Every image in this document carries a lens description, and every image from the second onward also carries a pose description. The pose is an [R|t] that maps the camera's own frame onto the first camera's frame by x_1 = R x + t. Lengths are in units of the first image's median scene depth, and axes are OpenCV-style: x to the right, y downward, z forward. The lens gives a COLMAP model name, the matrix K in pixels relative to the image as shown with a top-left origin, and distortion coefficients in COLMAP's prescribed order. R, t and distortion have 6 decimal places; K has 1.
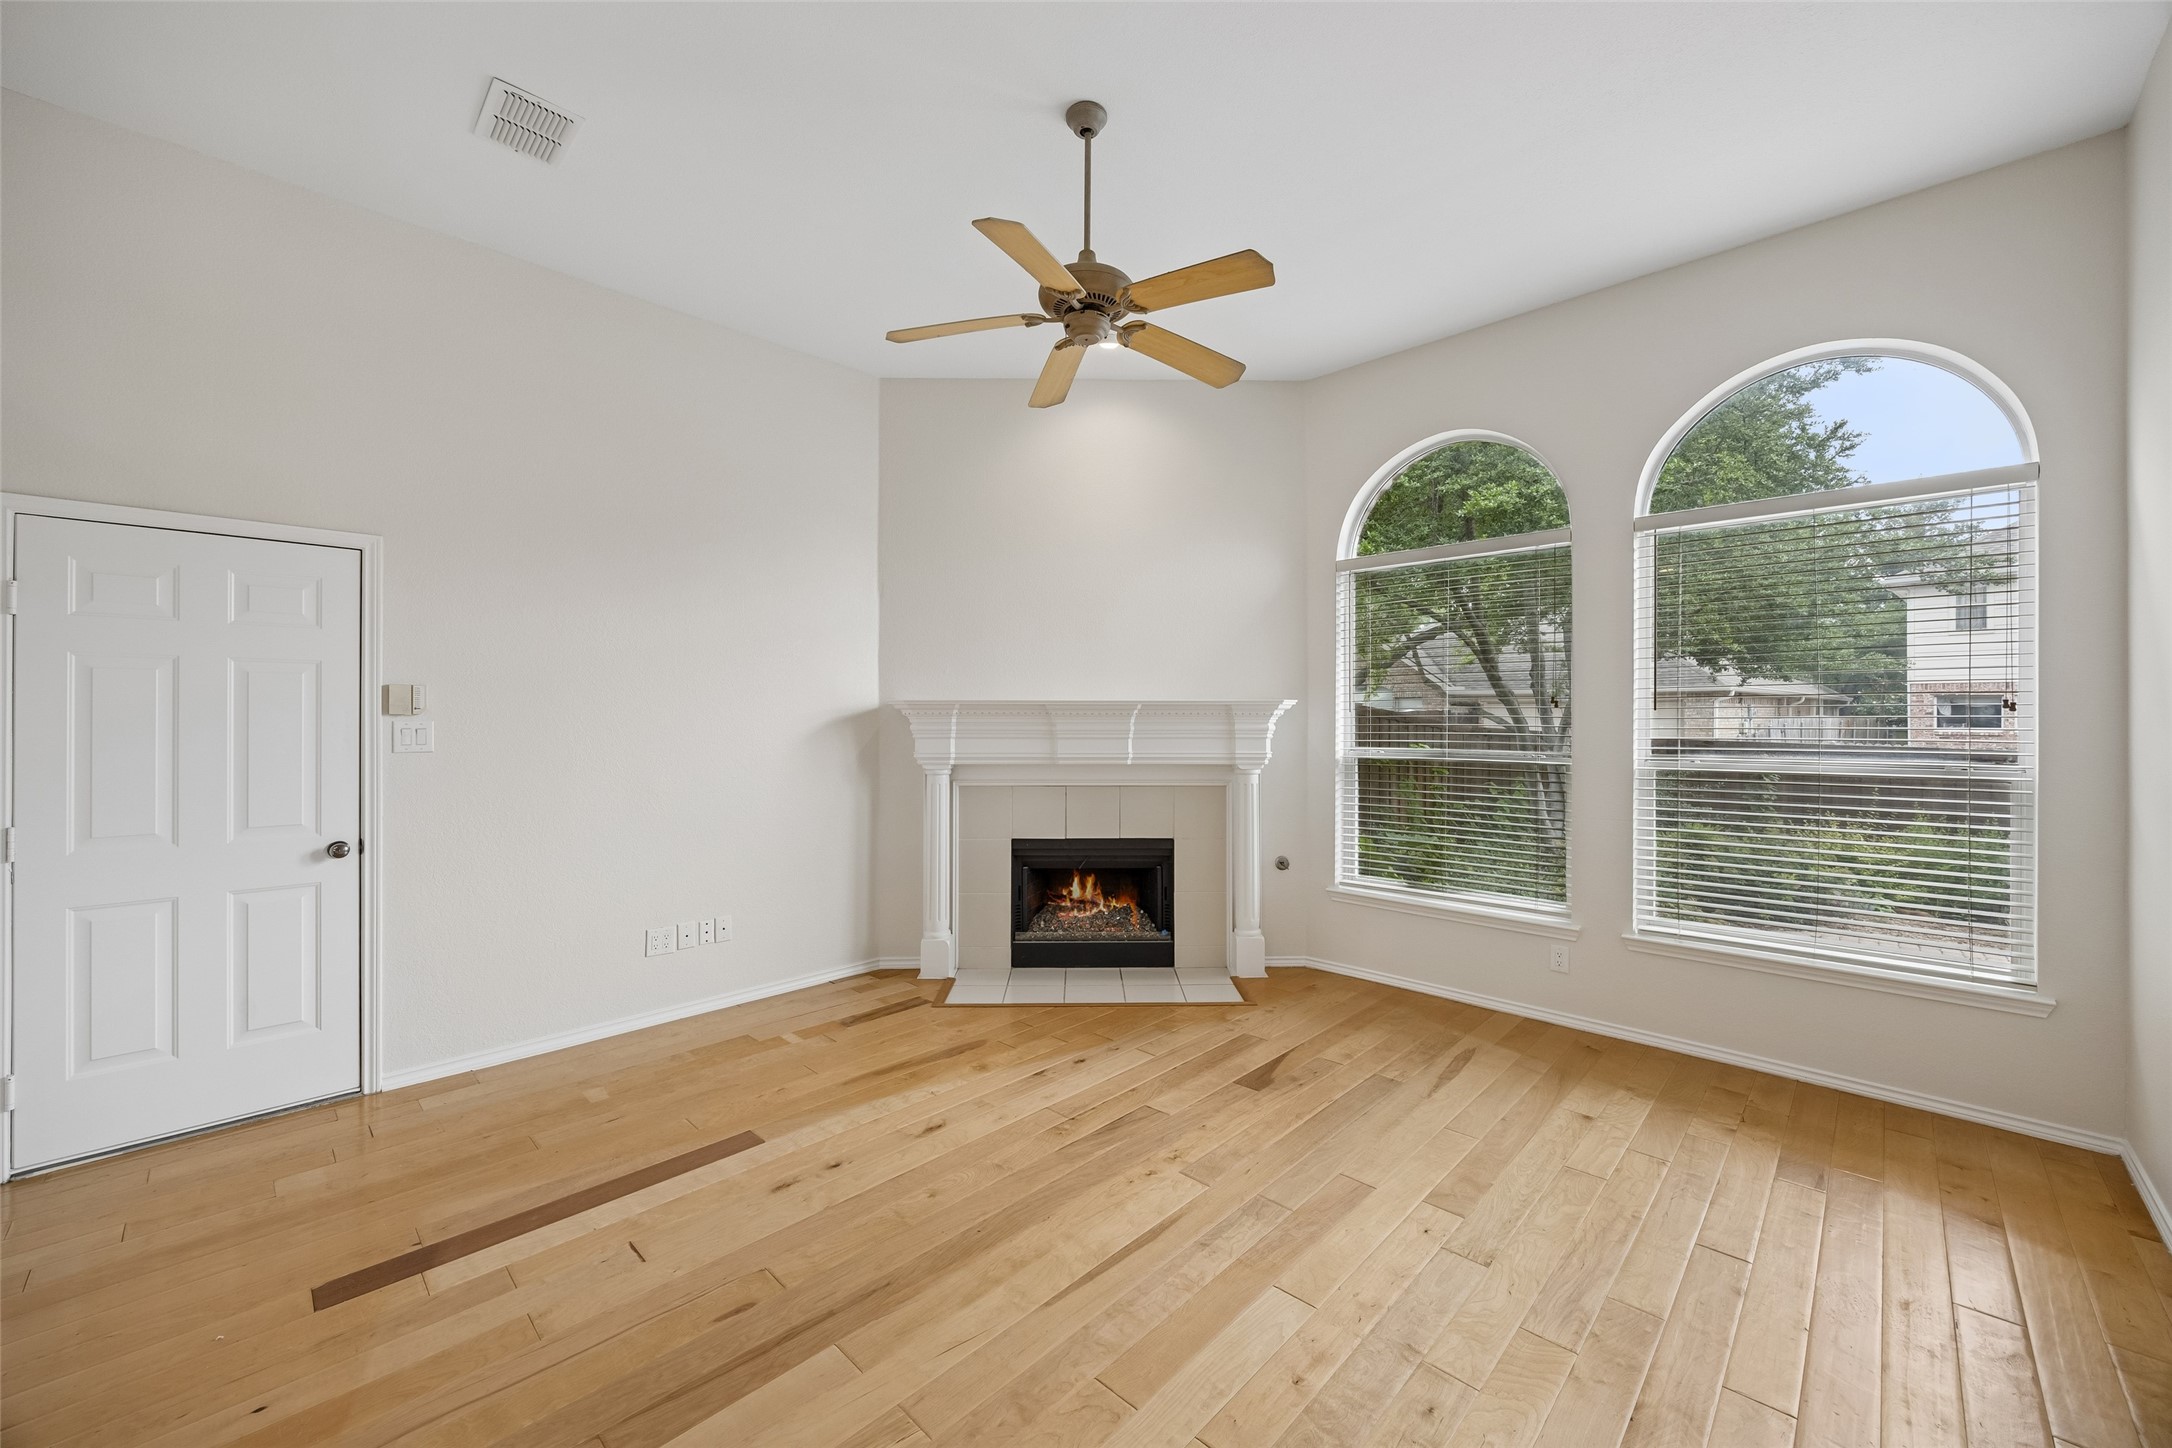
lens RADIAL K [[830.3, 0, 1086.0], [0, 830.3, 724.0], [0, 0, 1]] dist [-0.001679, -0.000254]
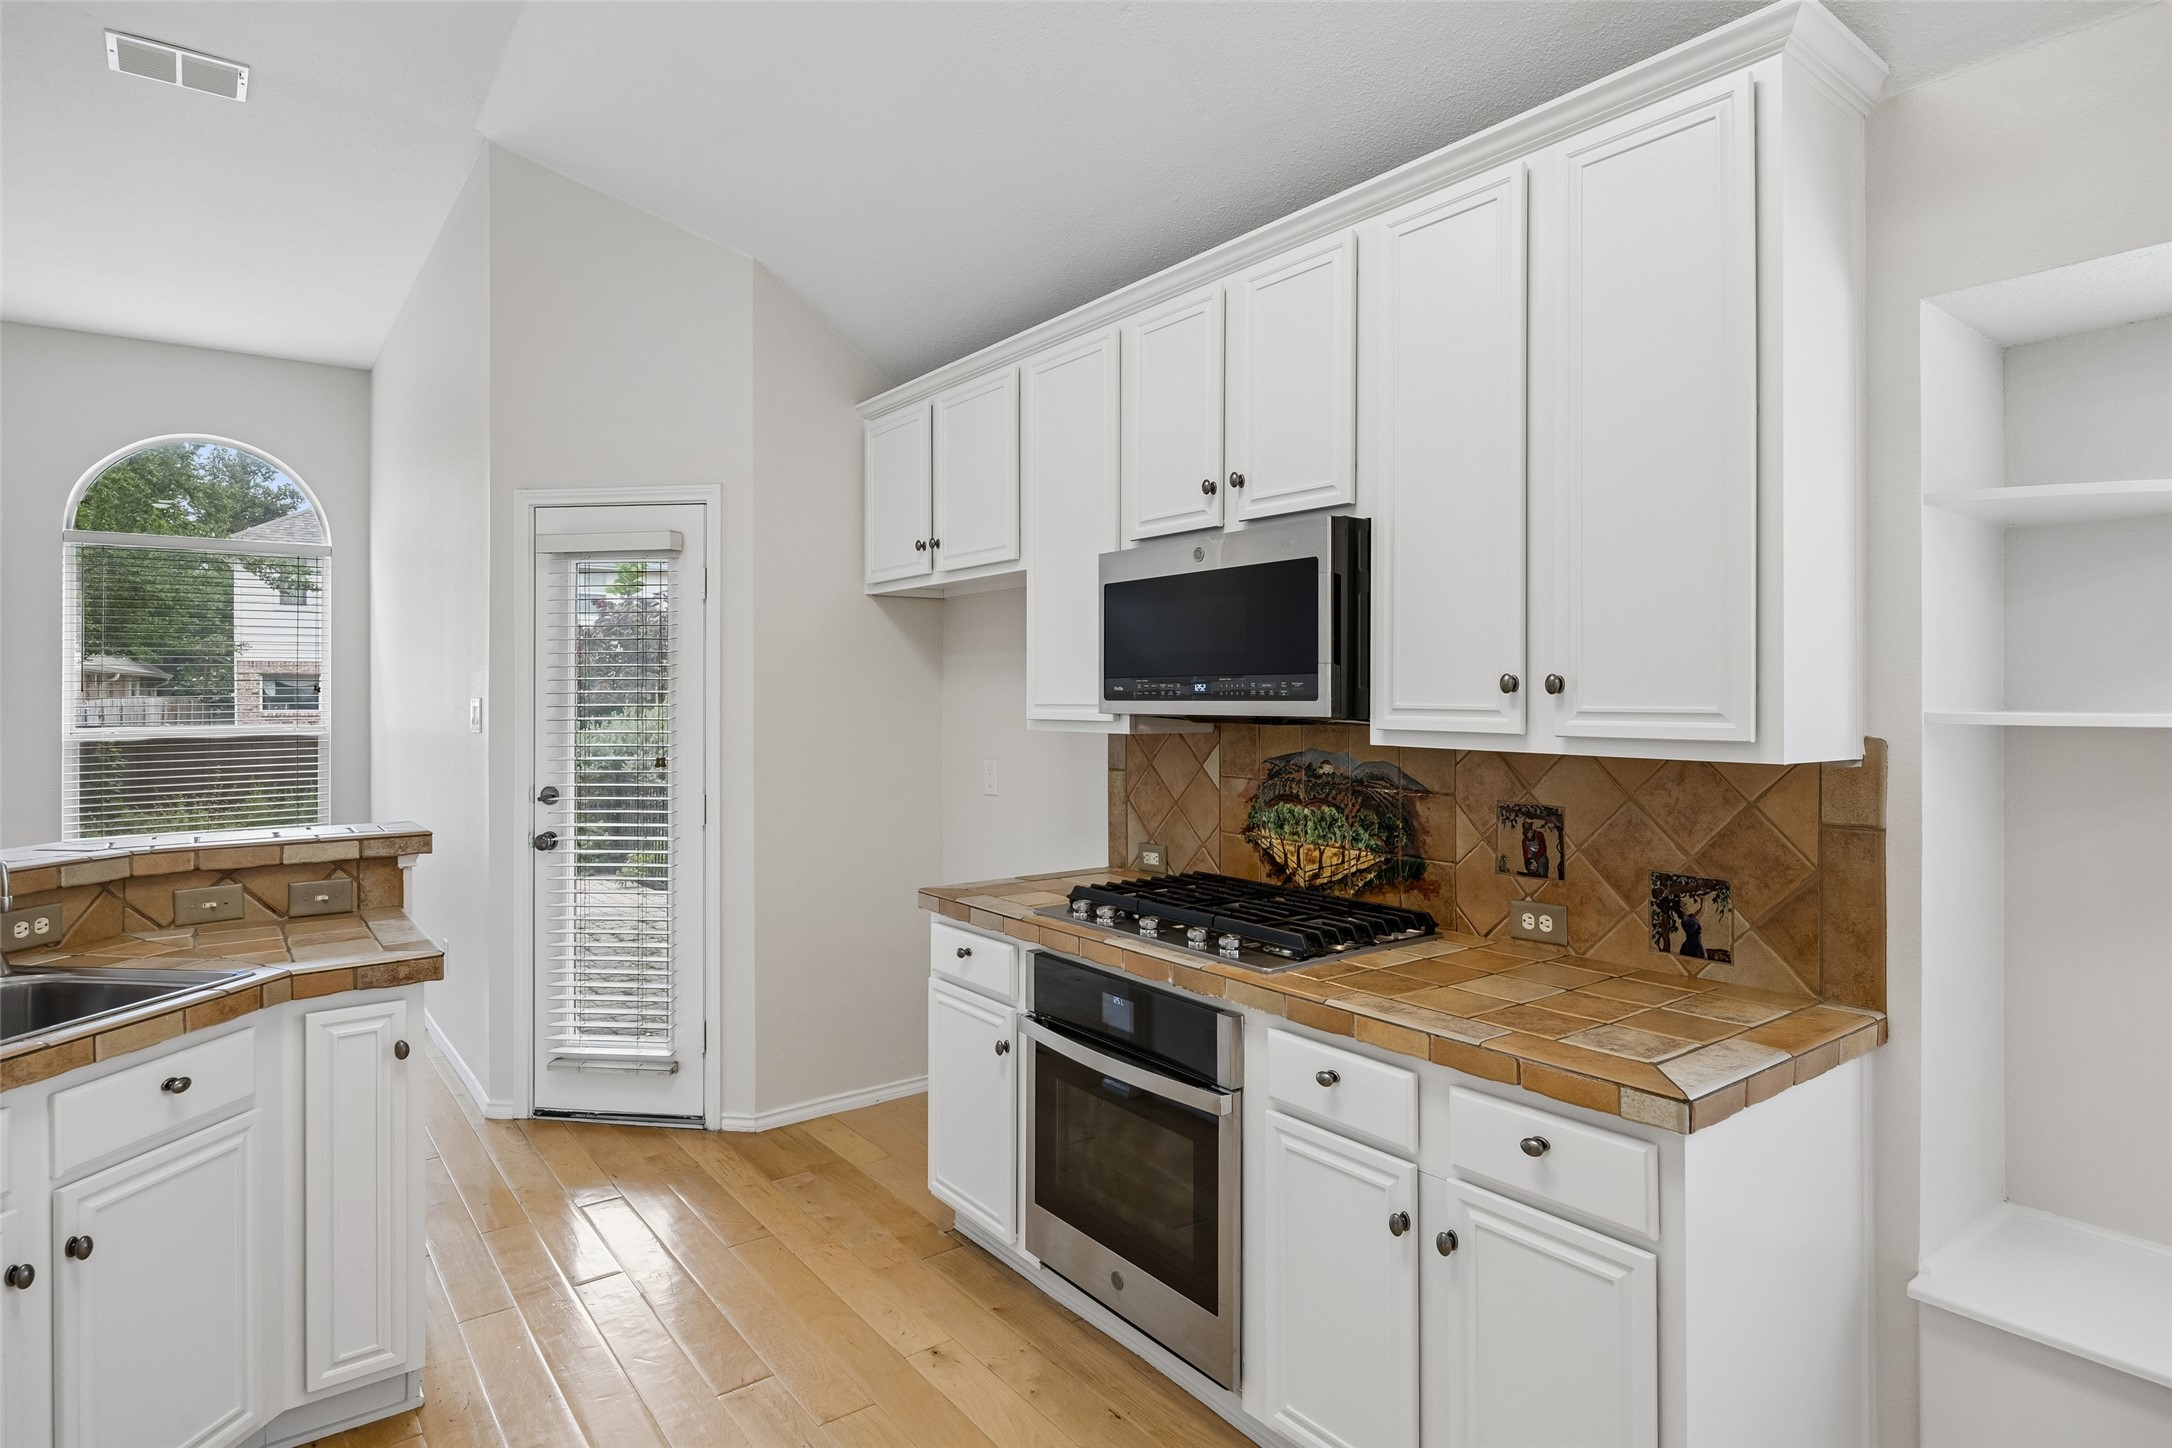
lens RADIAL K [[1170.0, 0, 1085.6], [0, 1170.0, 696.9], [0, 0, 1]] dist [-0.000386, -0.000692]
pose [[0.155117, -0.003867, 0.987888, -0.618265], [0.014147, 0.999898, 0.001693, 0.006322], [-0.987795, 0.013713, 0.155156, -0.571395]]
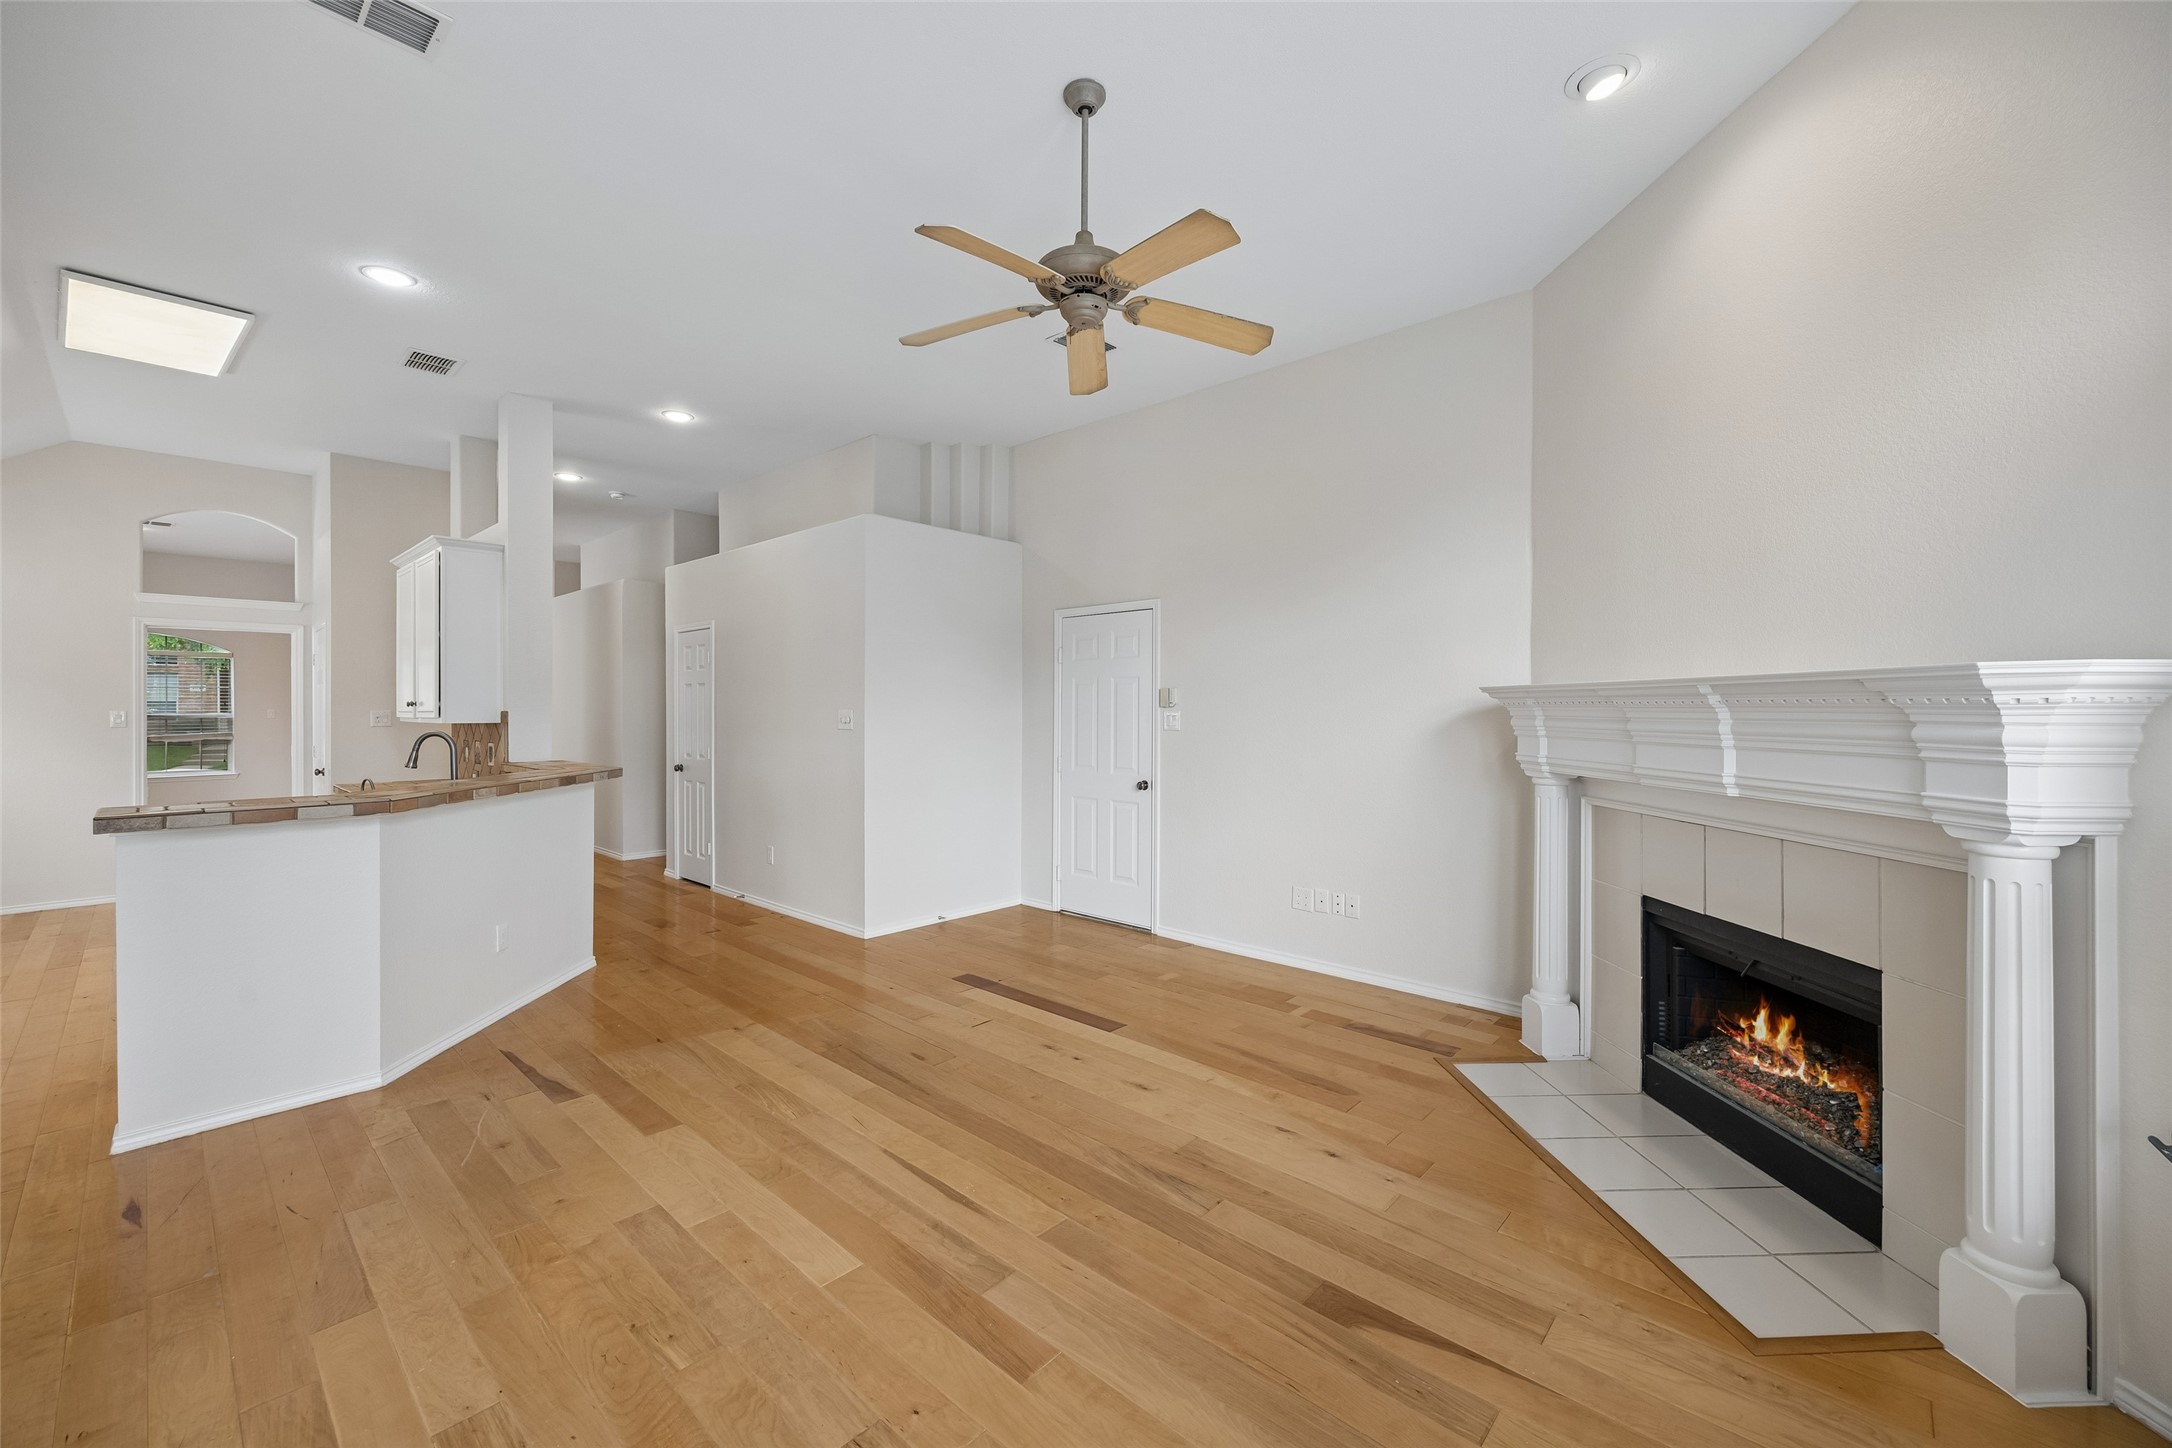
lens RADIAL K [[854.9, 0, 1100.8], [0, 854.9, 718.8], [0, 0, 1]] dist [-0.001697, -0.000262]
pose [[0.035274, 0.011821, -0.999308, 0.593308], [-0.008560, 0.999897, 0.011526, -0.004500], [0.999341, 0.008147, 0.035372, 0.578583]]
